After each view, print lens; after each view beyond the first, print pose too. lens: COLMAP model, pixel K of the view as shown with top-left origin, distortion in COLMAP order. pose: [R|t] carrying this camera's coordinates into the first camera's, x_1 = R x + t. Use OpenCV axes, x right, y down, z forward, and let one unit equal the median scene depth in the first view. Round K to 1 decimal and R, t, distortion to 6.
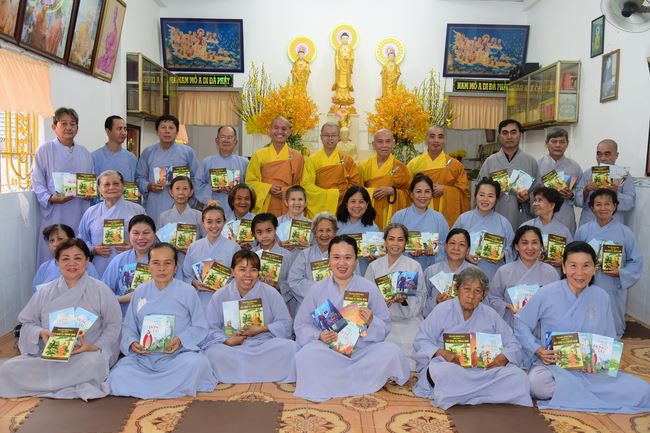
lens RADIAL K [[628.8, 0, 325.0], [0, 628.8, 216.5], [0, 0, 1]] dist [-0.008016, -0.010853]
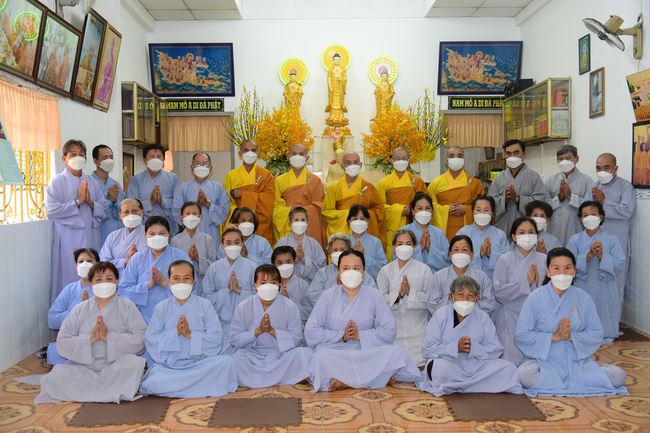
lens RADIAL K [[723.1, 0, 325.0], [0, 723.1, 216.5], [0, 0, 1]] dist [0.078767, -0.458865]
pose [[0.999367, -0.031186, 0.017142, -0.014300], [0.031923, 0.998496, -0.044576, 0.013295], [-0.015726, 0.045095, 0.998859, -0.126592]]
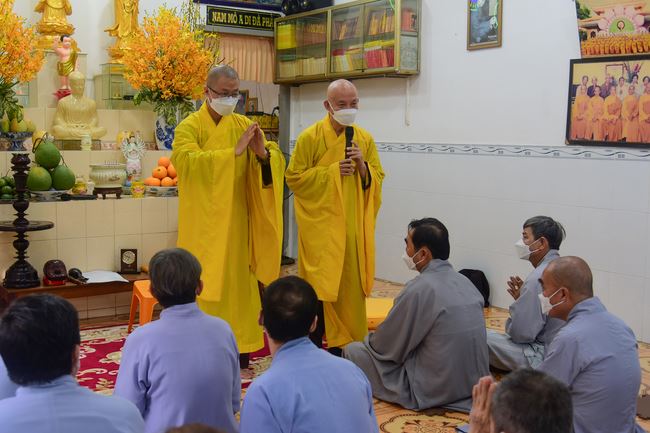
lens RADIAL K [[723.1, 0, 325.0], [0, 723.1, 216.5], [0, 0, 1]] dist [0.078767, -0.458865]
pose [[0.806020, -0.089015, 0.585156, -0.187916], [0.059296, 0.995797, 0.069805, -0.035677], [-0.588910, -0.021567, 0.807911, 0.273492]]
